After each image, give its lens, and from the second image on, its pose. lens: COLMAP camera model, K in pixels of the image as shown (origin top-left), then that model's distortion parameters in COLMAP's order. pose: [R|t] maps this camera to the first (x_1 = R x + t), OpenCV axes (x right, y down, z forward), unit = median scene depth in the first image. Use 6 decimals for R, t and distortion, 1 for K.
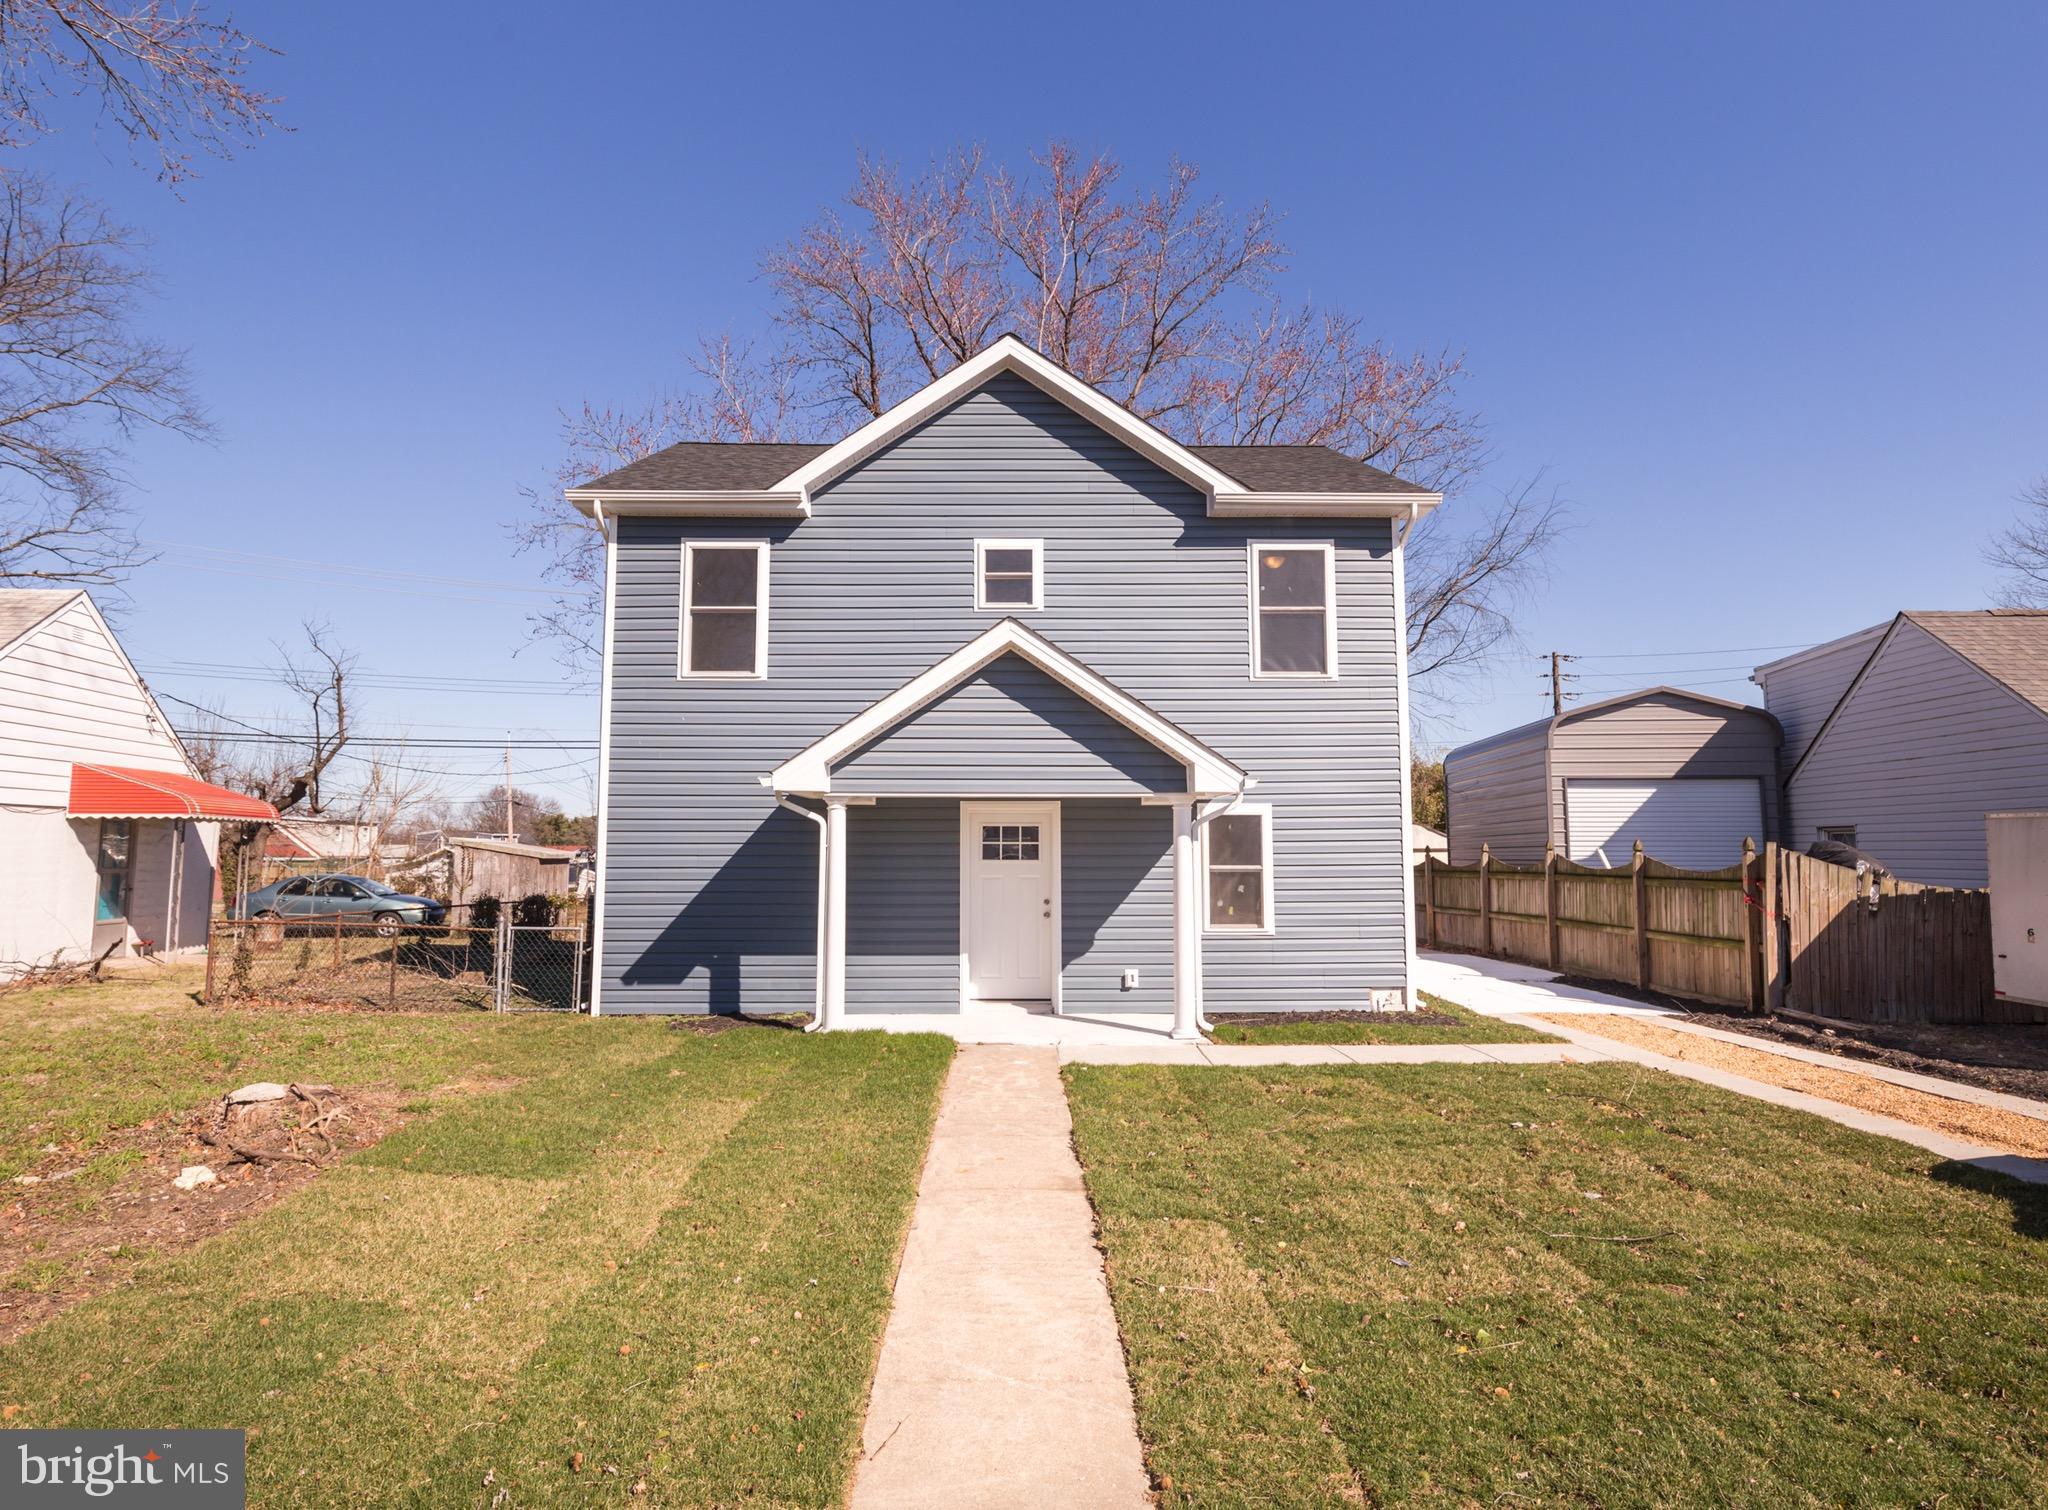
lens RADIAL K [[1134.8, 0, 1023.8], [0, 1134.8, 738.5], [0, 0, 1]] dist [0.000658, 0.000331]
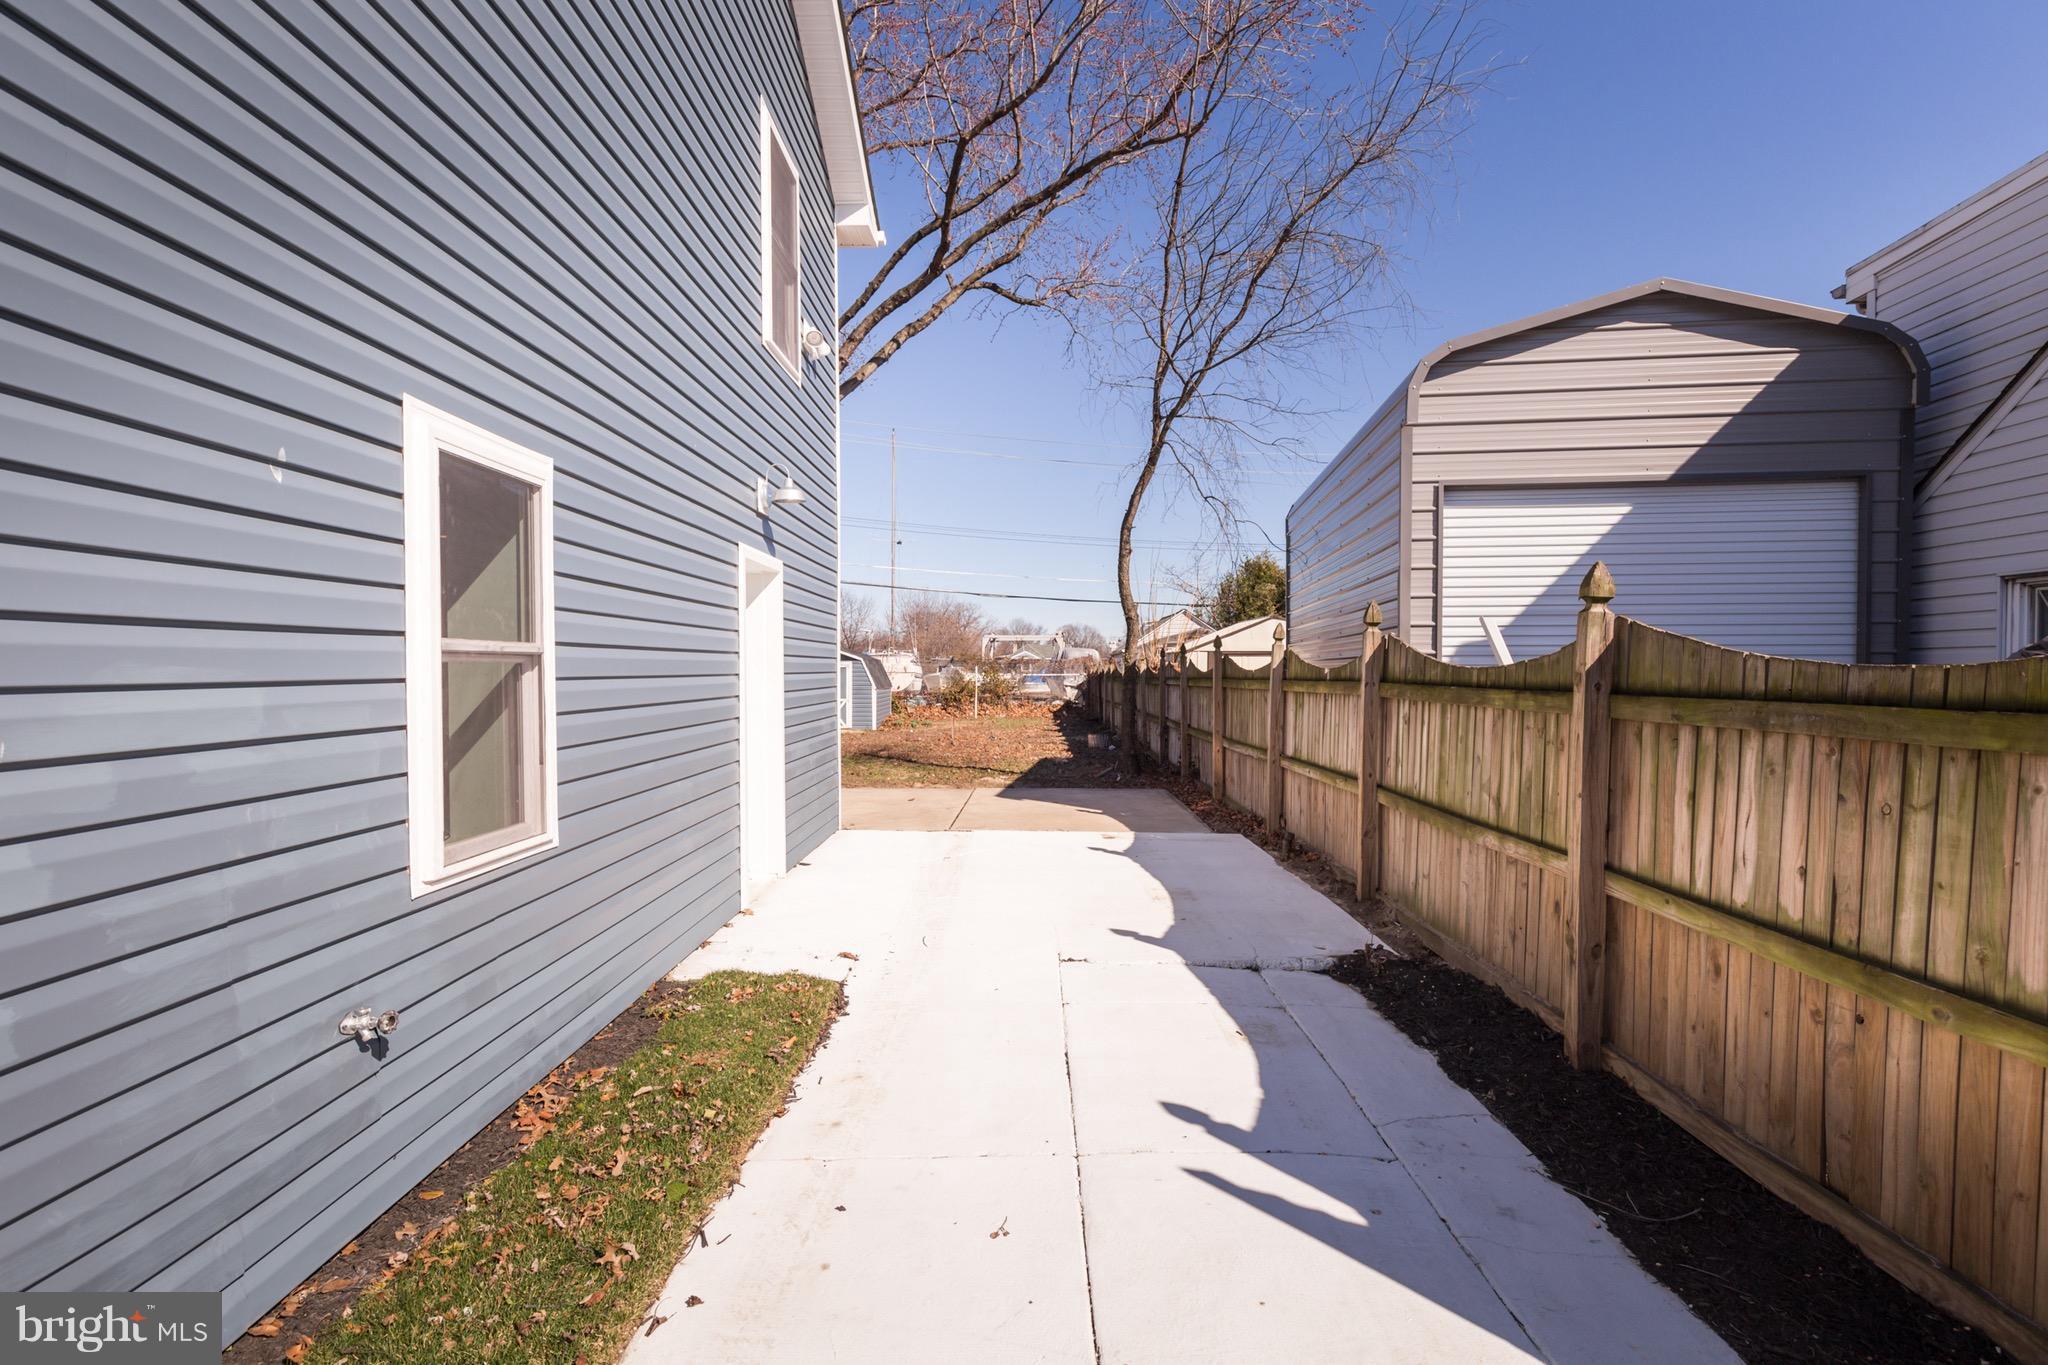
lens RADIAL K [[953.9, 0, 1011.7], [0, 953.9, 684.0], [0, 0, 1]] dist [-0.001632, -0.000533]
pose [[0.999298, -0.000248, -0.037463, 0.318929], [0.004633, 0.993119, 0.117017, 0.072454], [0.037176, -0.117108, 0.992423, 0.597182]]
